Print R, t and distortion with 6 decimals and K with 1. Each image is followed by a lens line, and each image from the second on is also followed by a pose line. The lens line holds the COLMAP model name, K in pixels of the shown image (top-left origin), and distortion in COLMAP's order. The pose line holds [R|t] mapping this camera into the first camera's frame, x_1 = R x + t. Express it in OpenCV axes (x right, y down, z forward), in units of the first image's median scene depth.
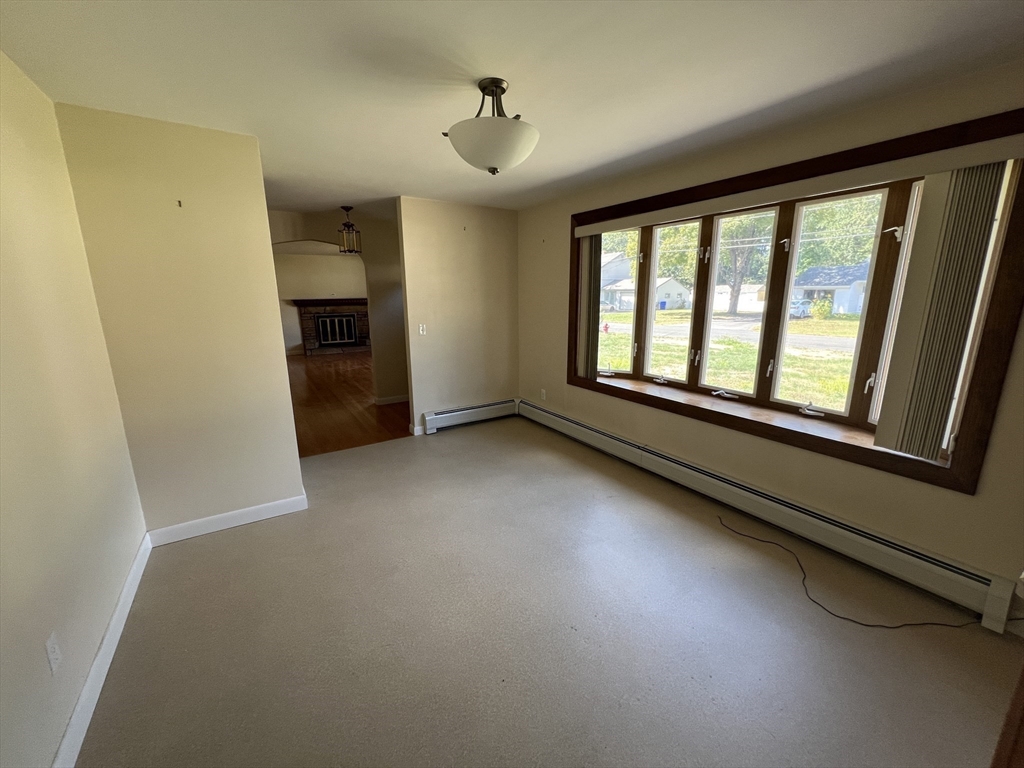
lens RADIAL K [[410.7, 0, 512.0], [0, 410.7, 378.7], [0, 0, 1]] dist [0.000412, 0.000055]
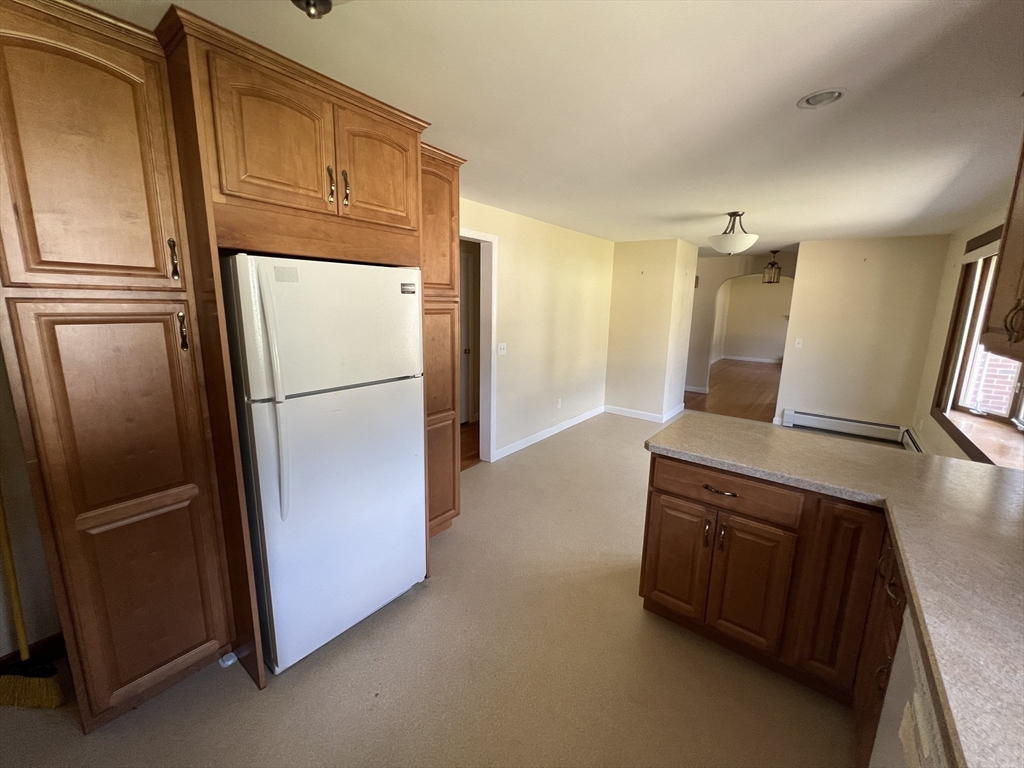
lens RADIAL K [[410.7, 0, 506.8], [0, 410.7, 380.8], [0, 0, 1]] dist [0.000412, 0.000055]
pose [[0.319491, 0.190863, -0.928168, 0.684536], [-0.219024, 0.967855, 0.123633, 0.033890], [0.921930, 0.163791, 0.351025, -0.252238]]
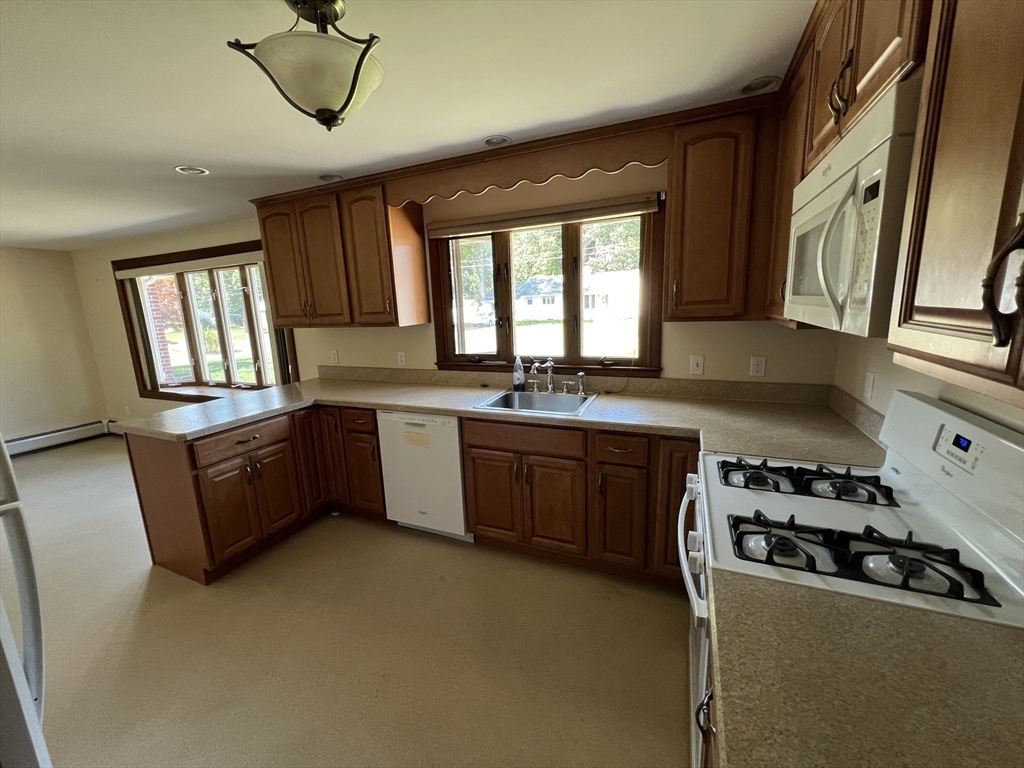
lens RADIAL K [[410.7, 0, 506.0], [0, 410.7, 381.7], [0, 0, 1]] dist [0.000412, 0.000055]
pose [[0.834481, -0.131936, 0.535008, 0.388281], [0.149726, 0.988674, 0.010278, 0.114586], [-0.530305, 0.071528, 0.844784, -0.594179]]
